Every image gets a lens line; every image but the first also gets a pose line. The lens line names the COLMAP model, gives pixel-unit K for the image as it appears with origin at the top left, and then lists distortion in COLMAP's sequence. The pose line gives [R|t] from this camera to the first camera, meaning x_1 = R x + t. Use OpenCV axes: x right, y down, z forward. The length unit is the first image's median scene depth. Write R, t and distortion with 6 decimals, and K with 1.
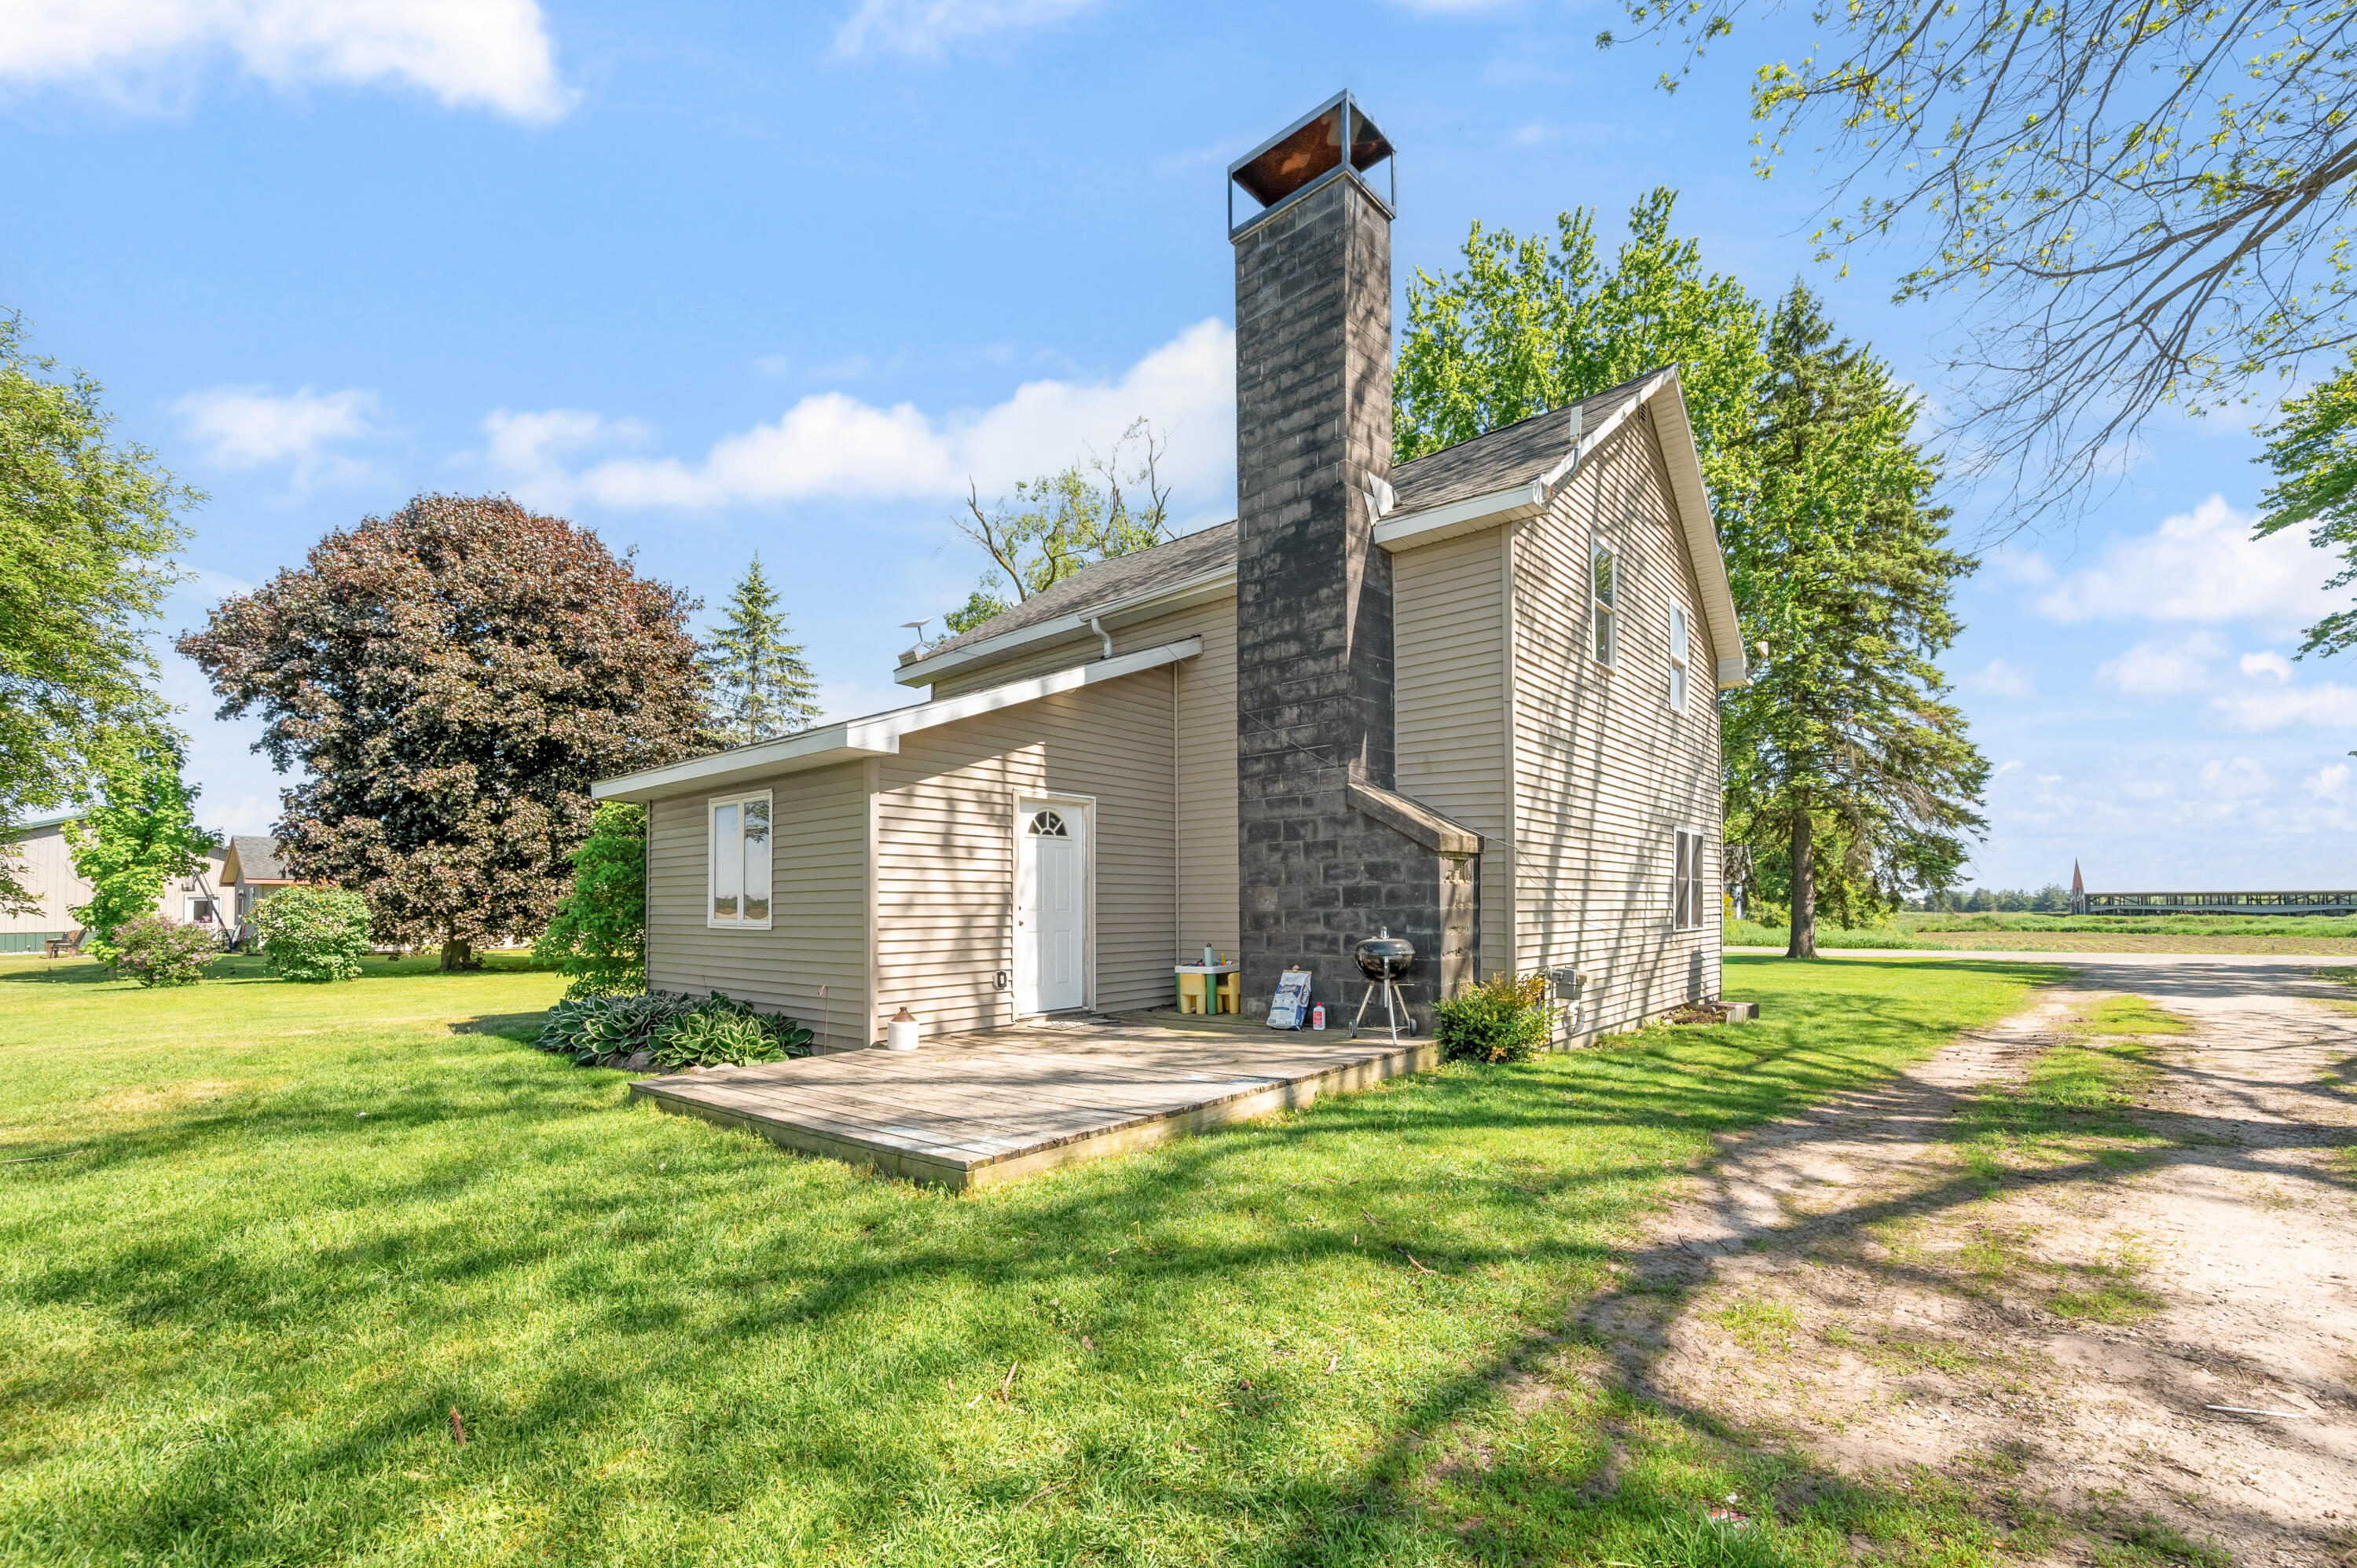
lens RADIAL K [[961.1, 0, 1175.1], [0, 961.1, 939.3], [0, 0, 1]] dist [-0.000924, 0.000007]
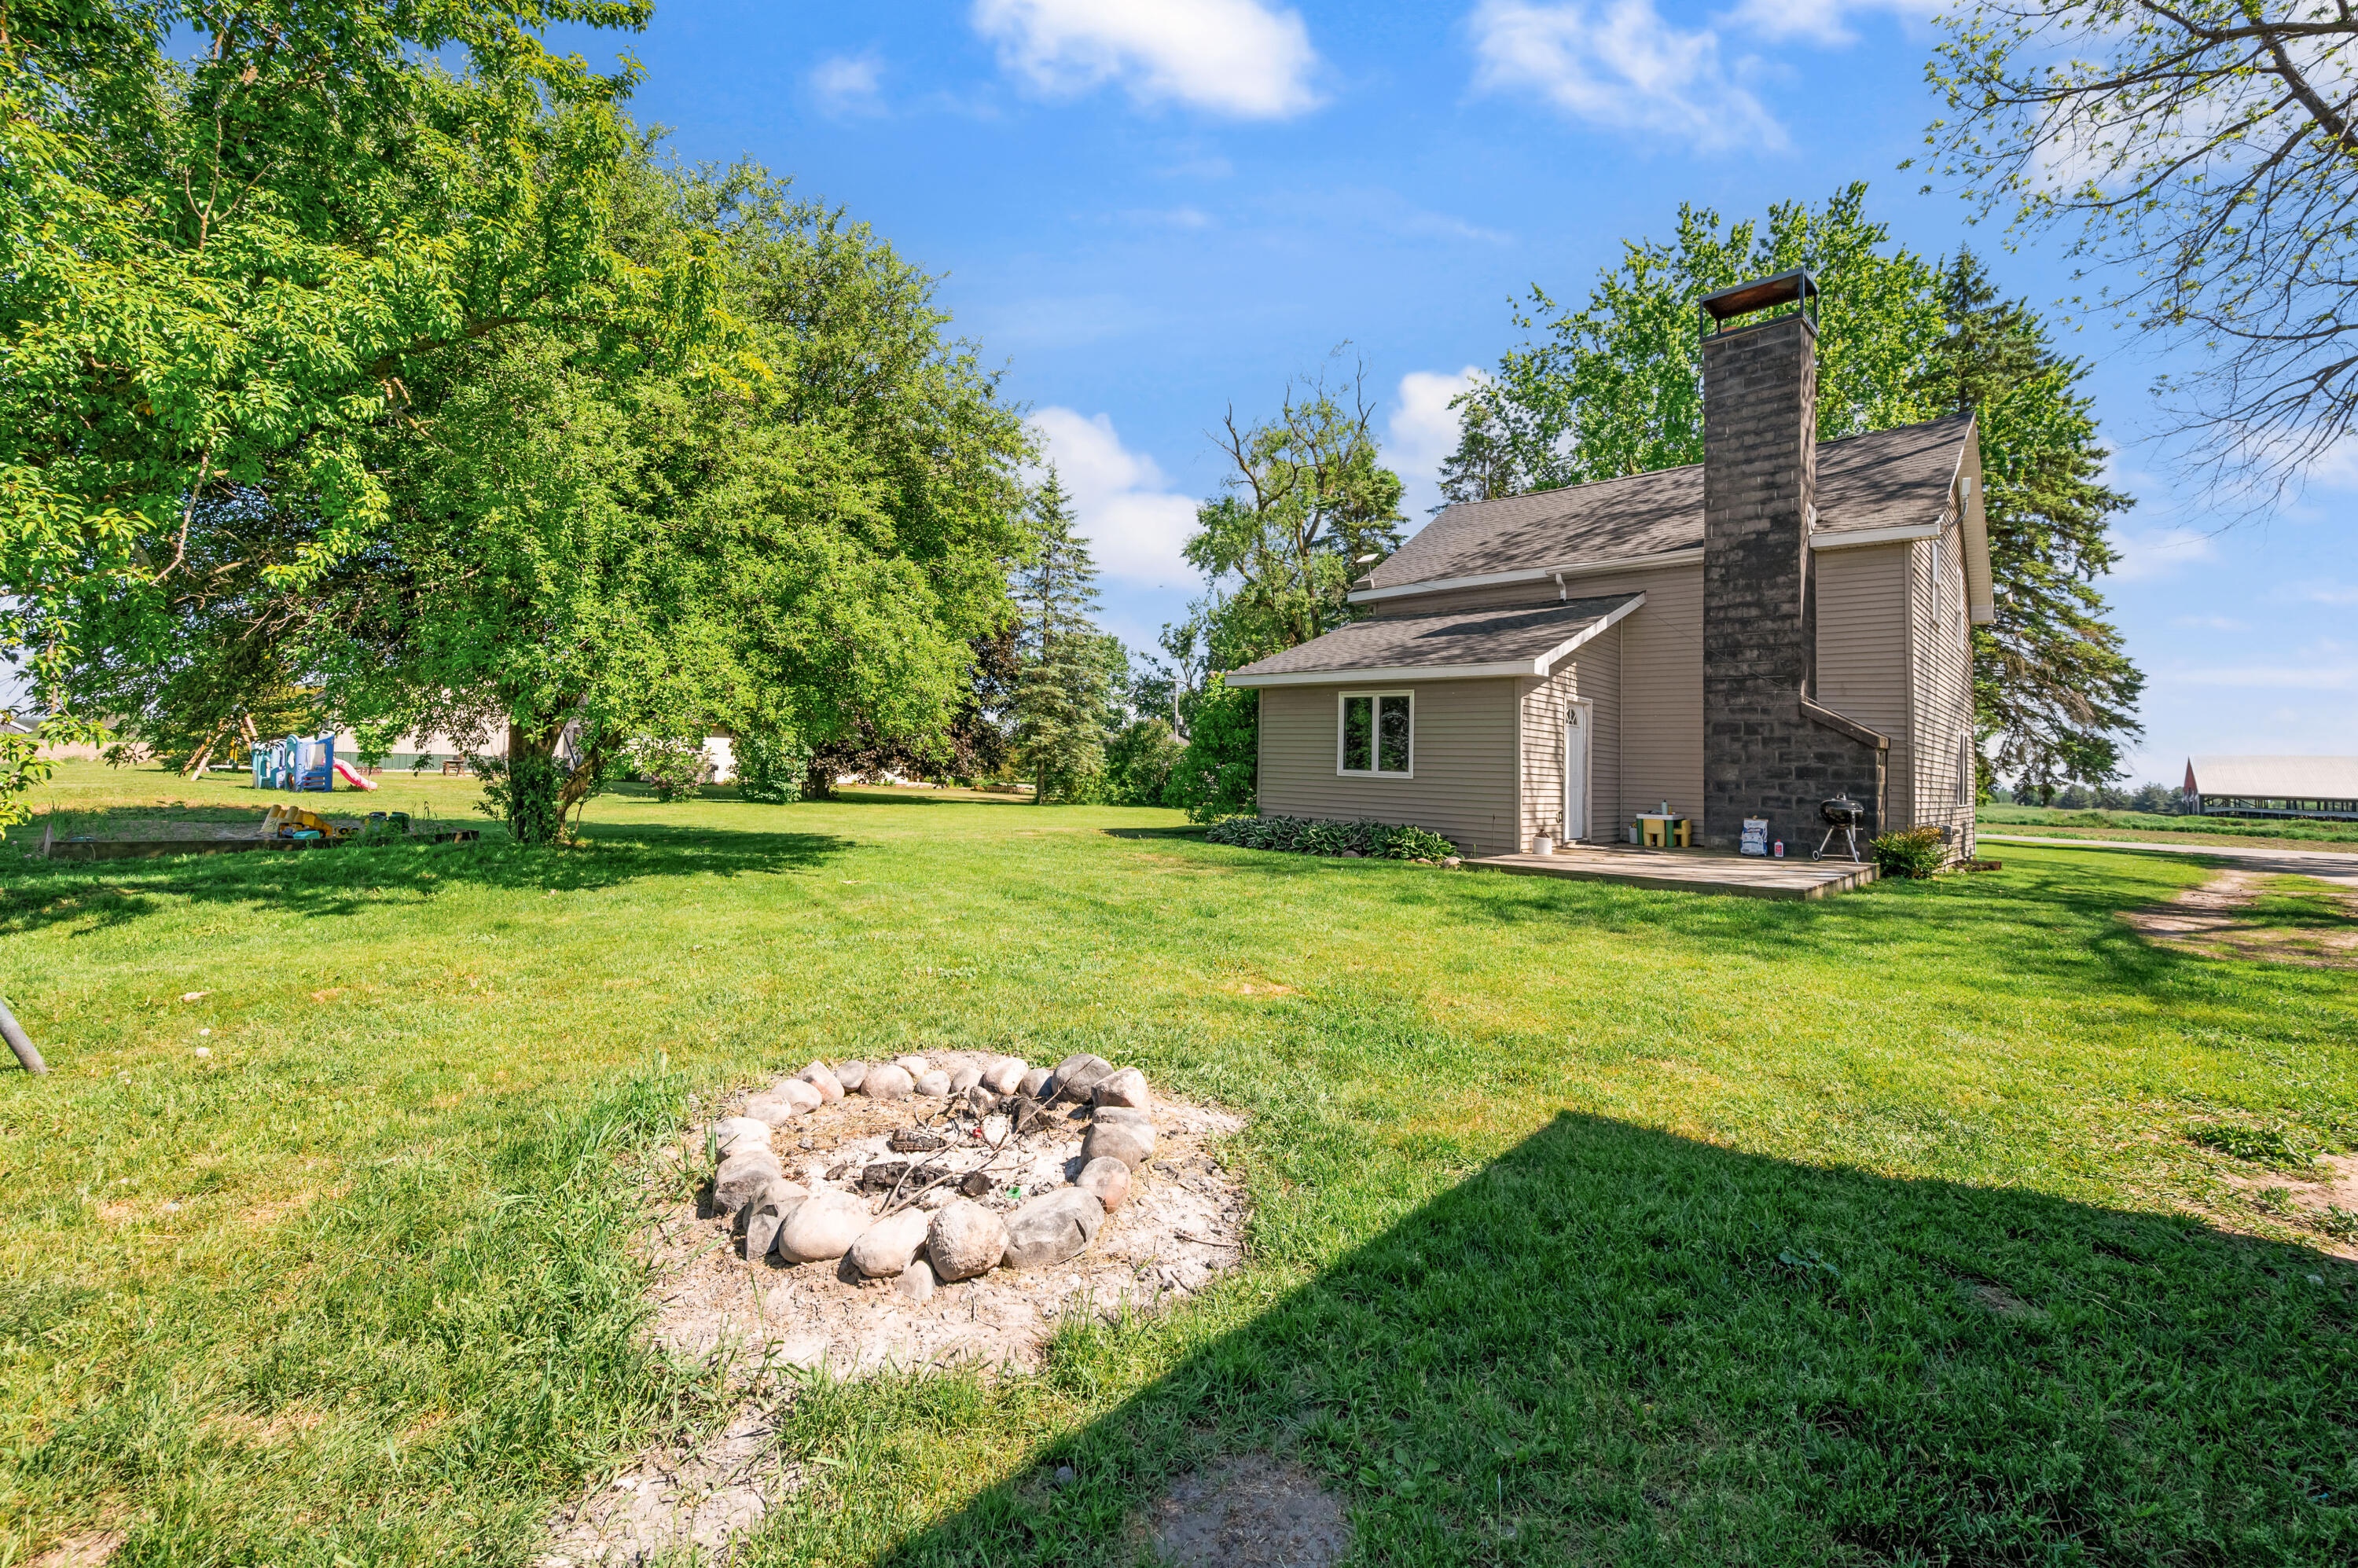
lens RADIAL K [[965.1, 0, 1181.0], [0, 965.1, 764.6], [0, 0, 1]] dist [-0.001678, 0.000841]
pose [[0.997951, 0.040842, -0.049260, -0.234095], [-0.042652, 0.998431, -0.036284, 0.013138], [0.047701, 0.038310, 0.998127, -0.194718]]
